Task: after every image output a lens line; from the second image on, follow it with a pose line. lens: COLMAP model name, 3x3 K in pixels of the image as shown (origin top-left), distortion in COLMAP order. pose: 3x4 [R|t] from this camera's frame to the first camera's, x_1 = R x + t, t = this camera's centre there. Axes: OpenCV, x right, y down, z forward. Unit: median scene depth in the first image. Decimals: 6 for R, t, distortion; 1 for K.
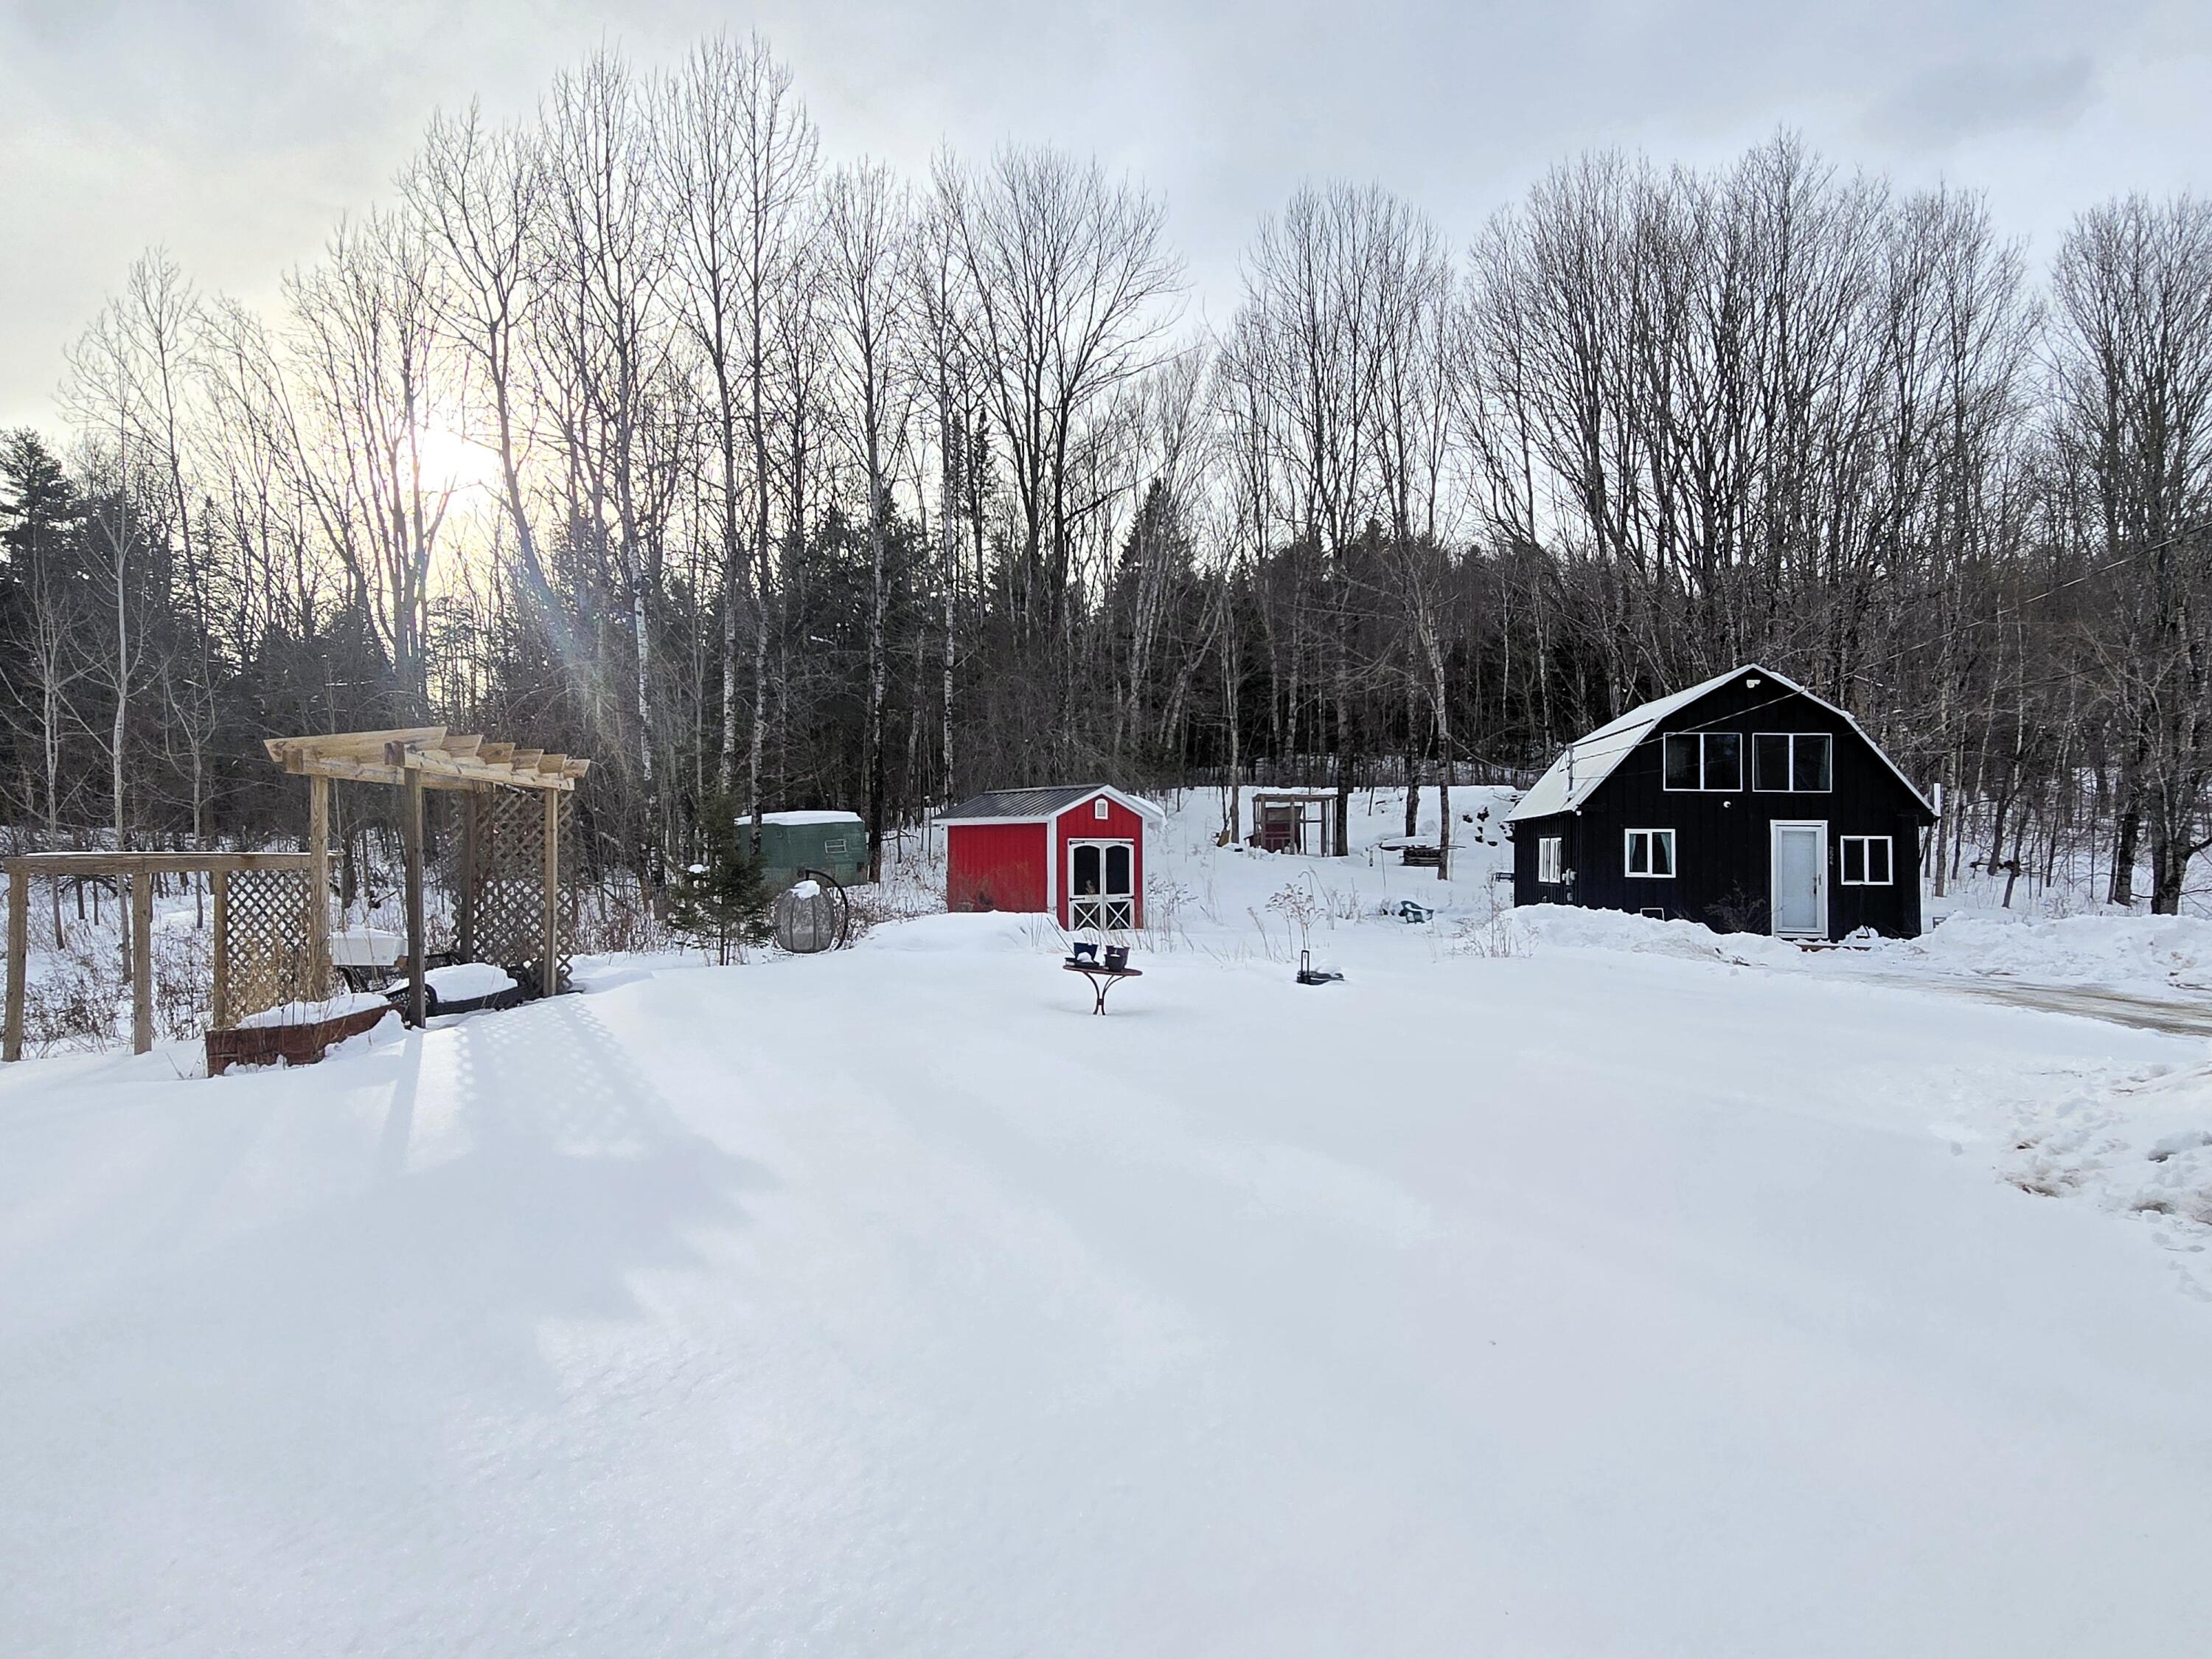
lens RADIAL K [[1243.2, 0, 1106.0], [0, 1243.2, 829.5], [0, 0, 1]] dist [0.000548, 0.000429]
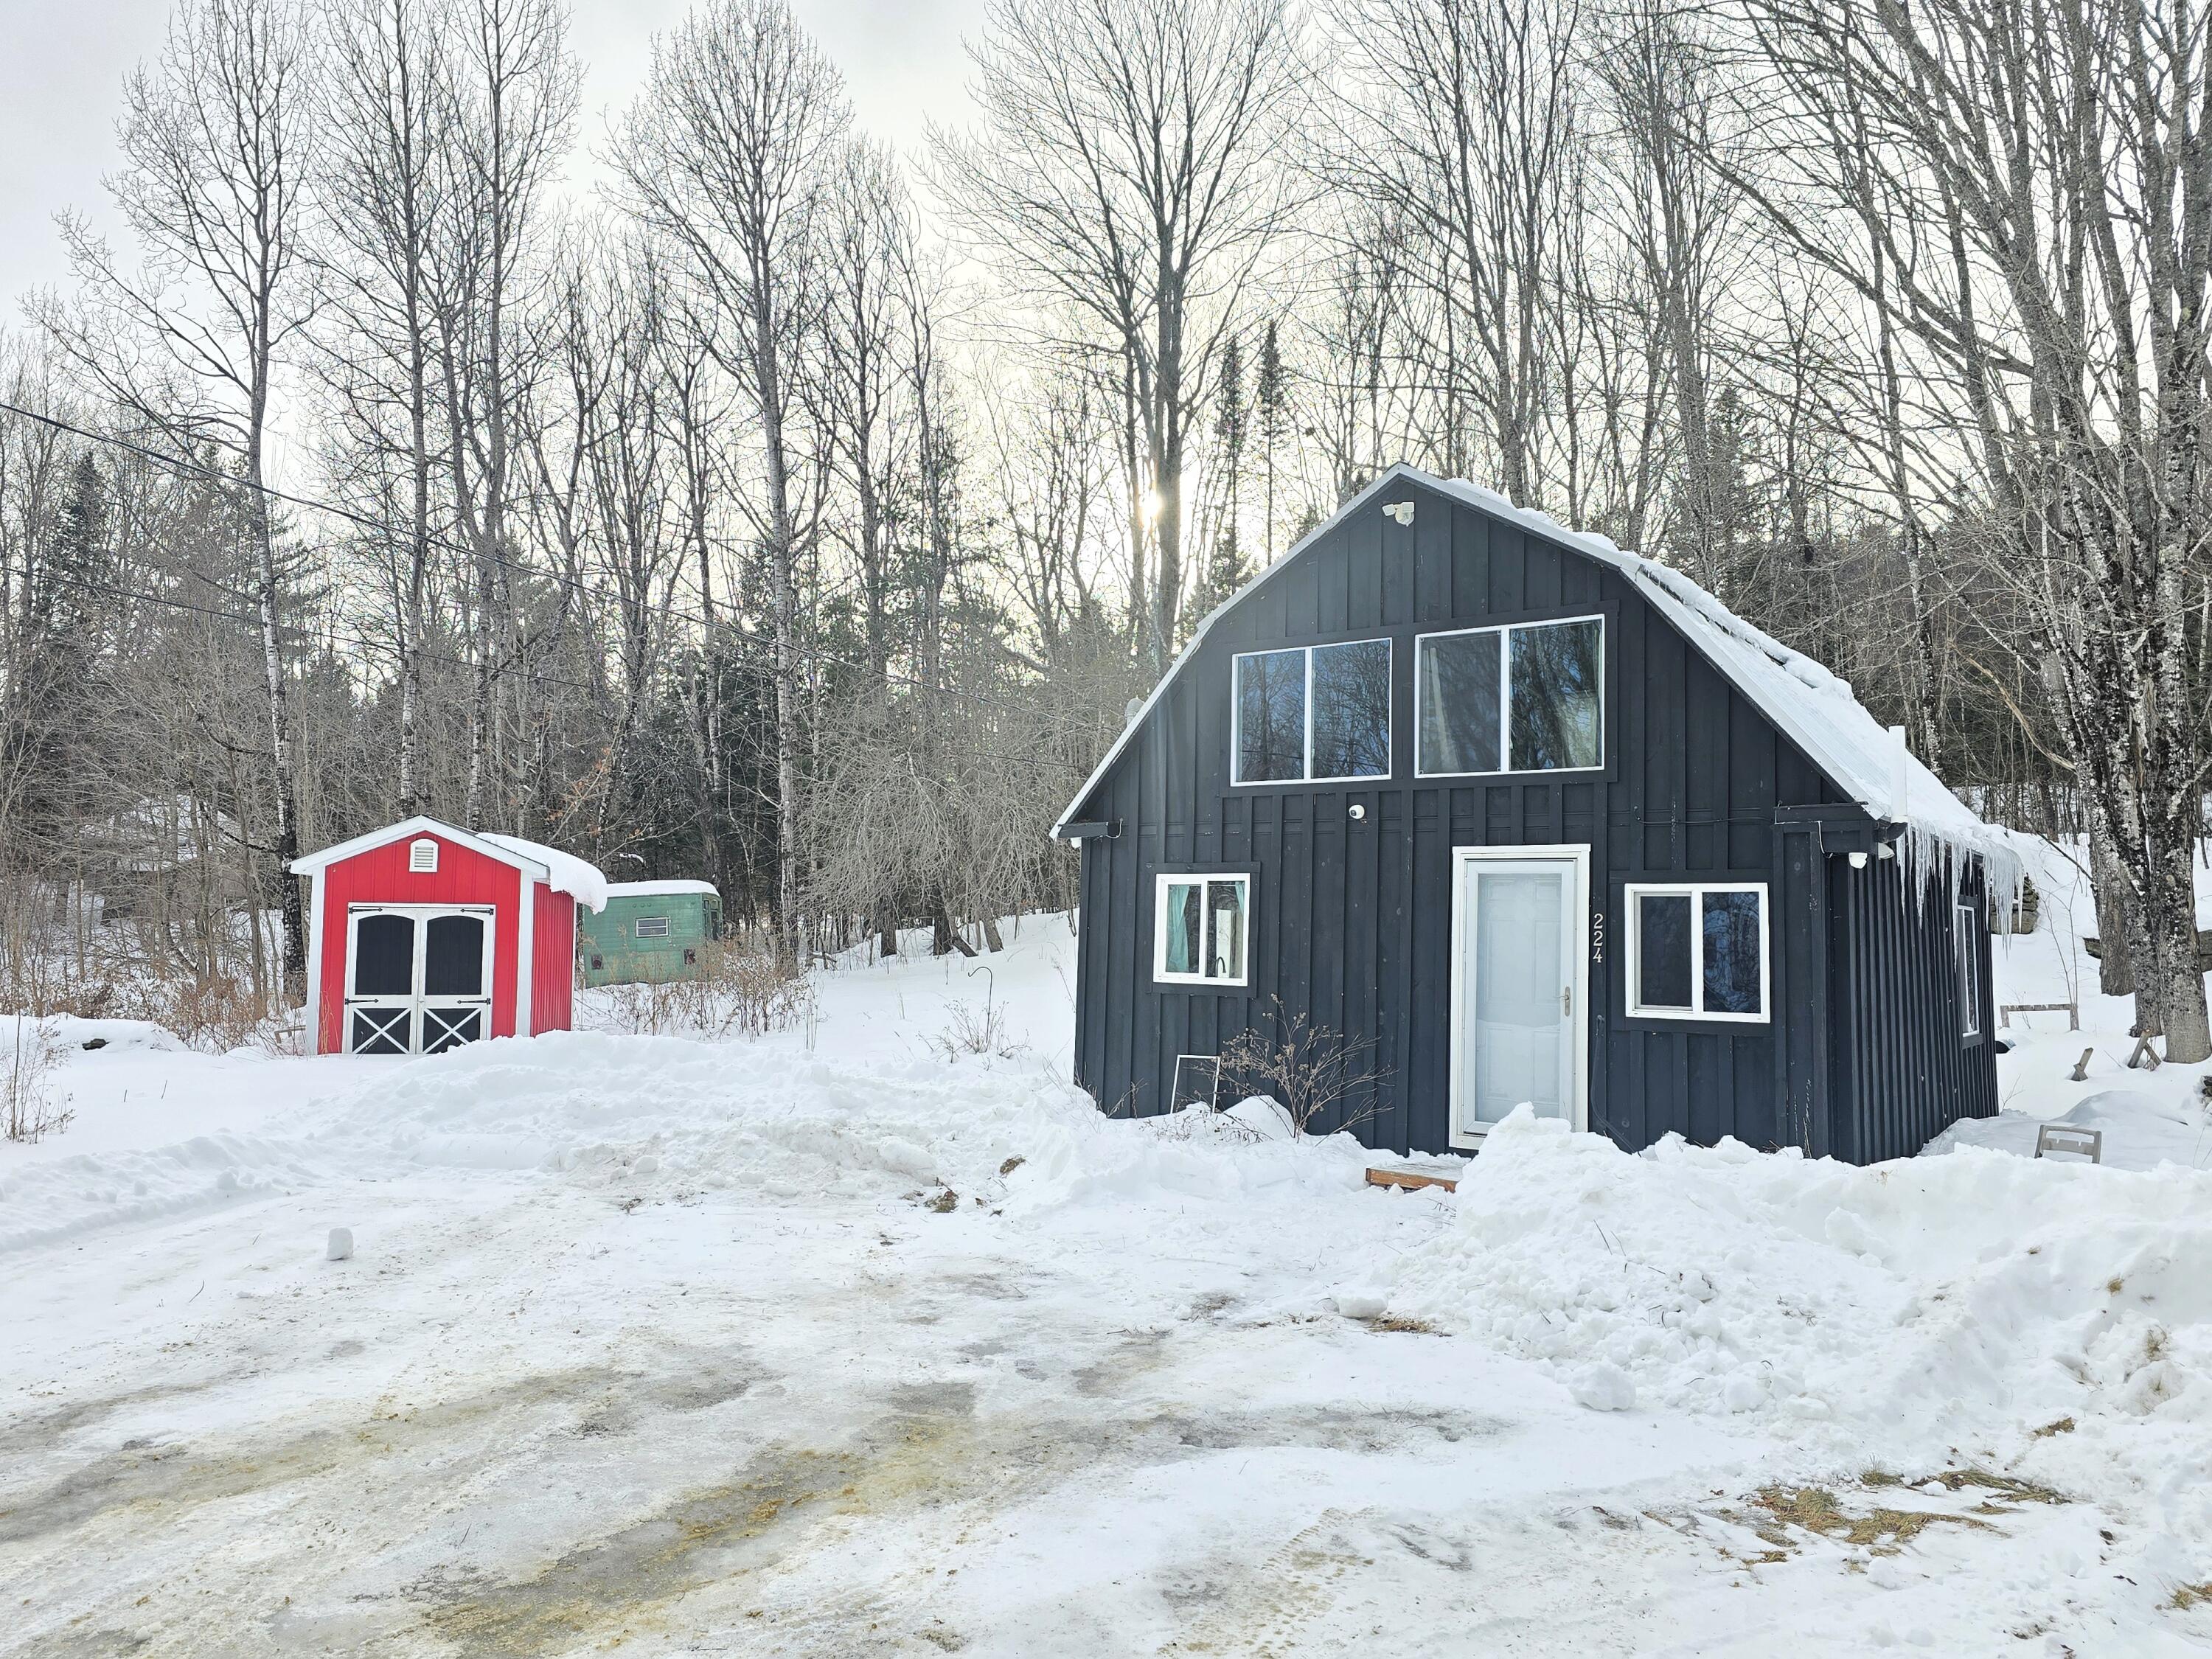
lens RADIAL K [[1520.4, 0, 1067.7], [0, 1520.4, 835.8], [0, 0, 1]] dist [0.094156, -0.091908]
pose [[0.855238, -0.028509, -0.517452, 0.674685], [-0.001136, 0.998380, -0.056882, 0.016721], [0.518235, 0.049236, 0.853820, 0.513816]]
